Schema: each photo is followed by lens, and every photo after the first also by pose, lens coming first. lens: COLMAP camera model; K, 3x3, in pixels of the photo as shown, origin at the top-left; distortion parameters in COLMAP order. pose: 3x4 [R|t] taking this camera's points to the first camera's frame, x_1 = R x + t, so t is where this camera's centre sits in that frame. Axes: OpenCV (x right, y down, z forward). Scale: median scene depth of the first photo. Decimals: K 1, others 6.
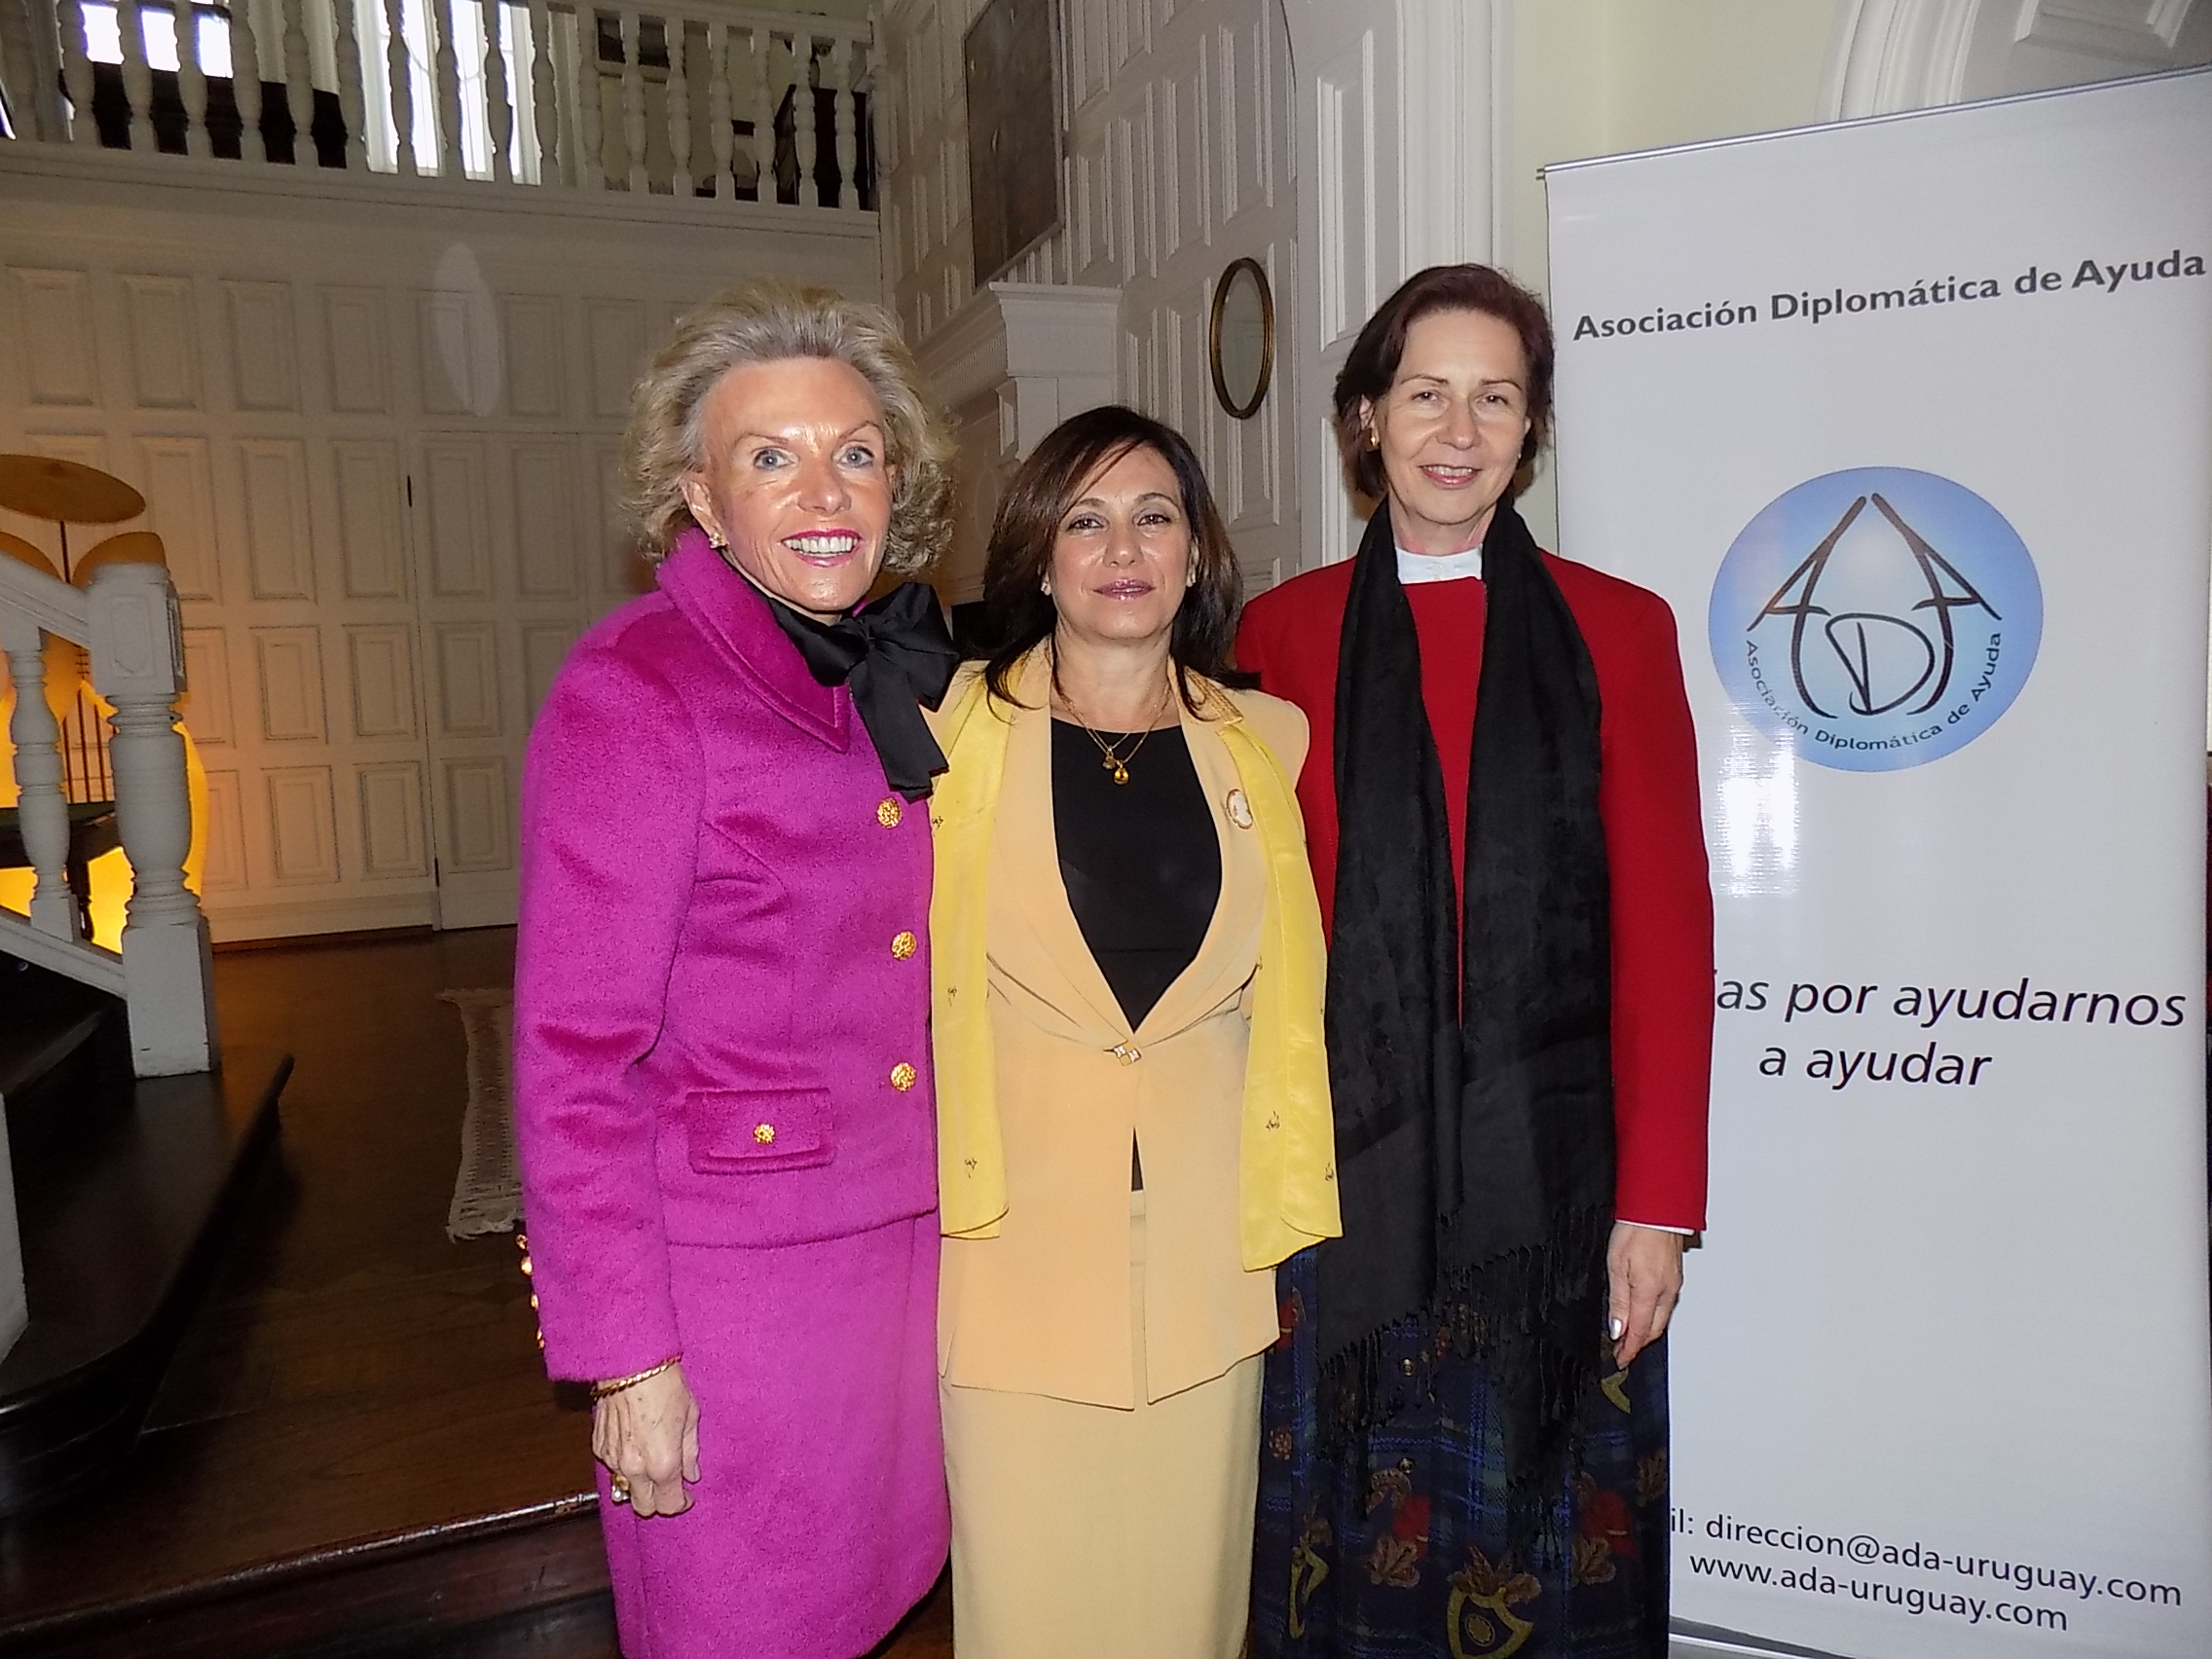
lens RADIAL K [[1504.1, 0, 1109.4], [0, 1504.1, 827.7], [0, 0, 1]] dist [-0.007299, 0.000271]
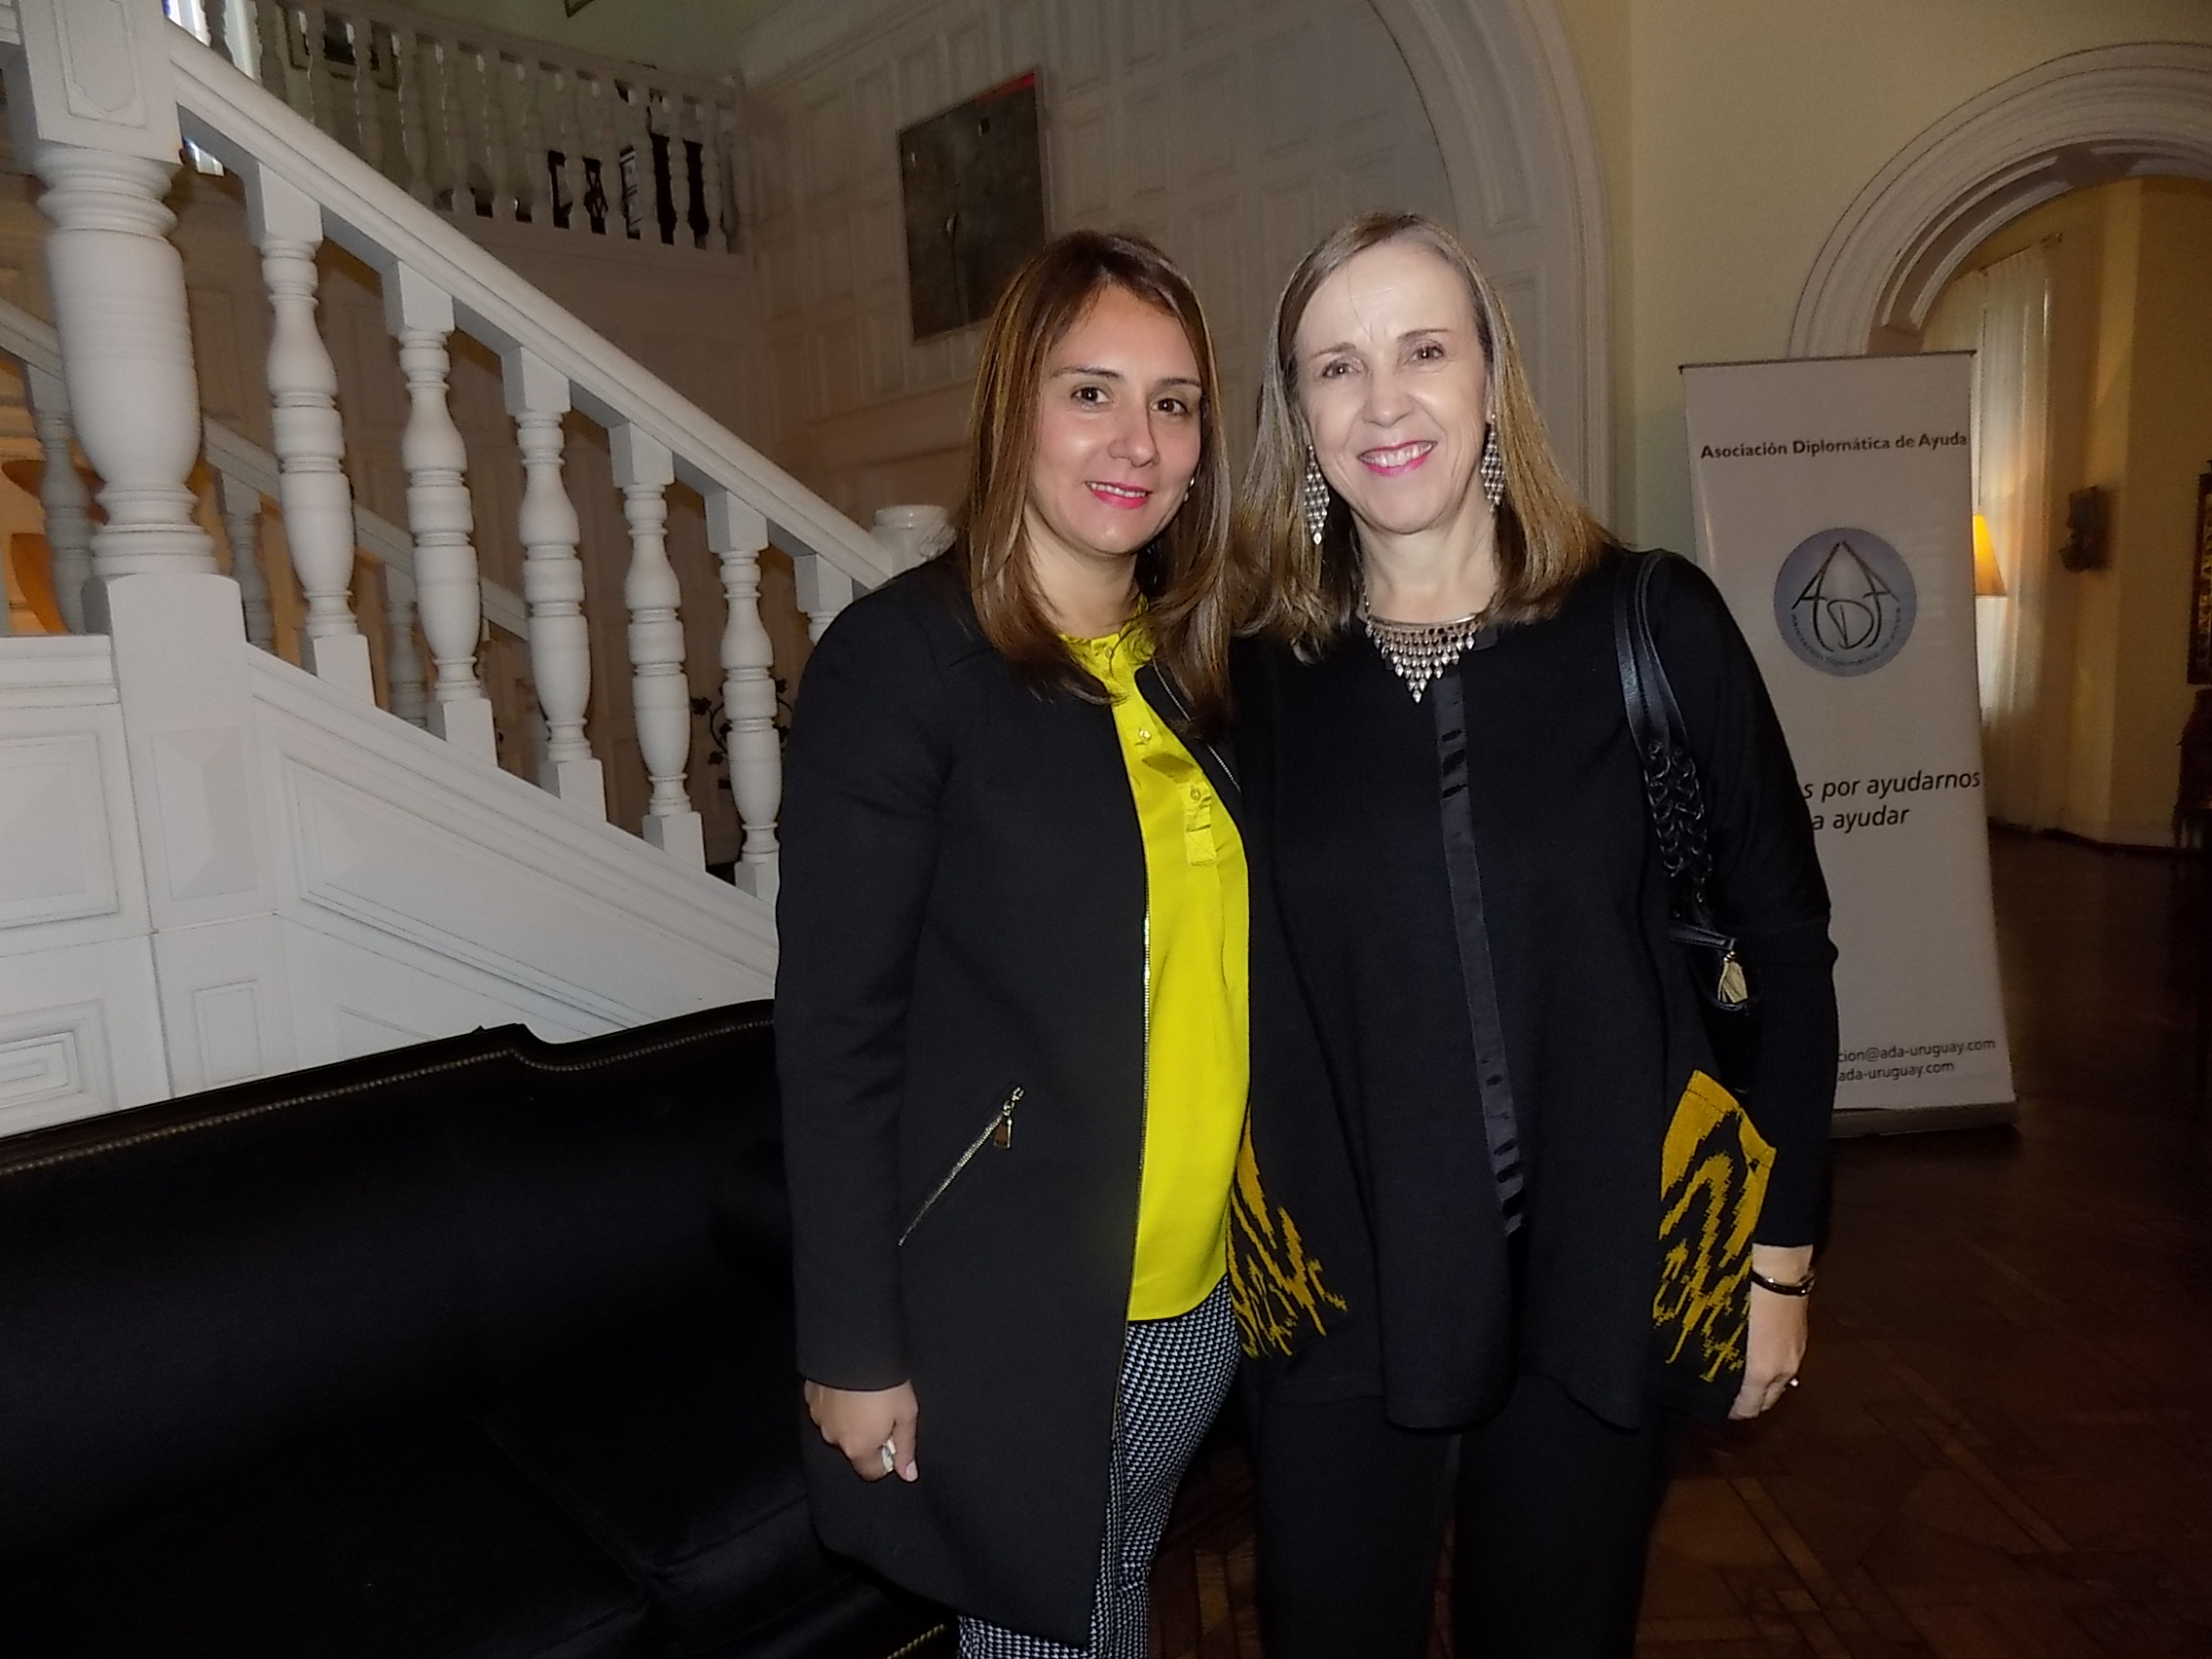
lens RADIAL K [[1504.1, 0, 1106.9], [0, 1504.1, 832.7], [0, 0, 1]] dist [-0.007299, 0.000271]
pose [[0.909230, -0.070458, 0.410288, -1.272695], [0.068902, 0.997450, 0.018597, 0.067262], [-0.410552, 0.011361, 0.911766, -0.450843]]
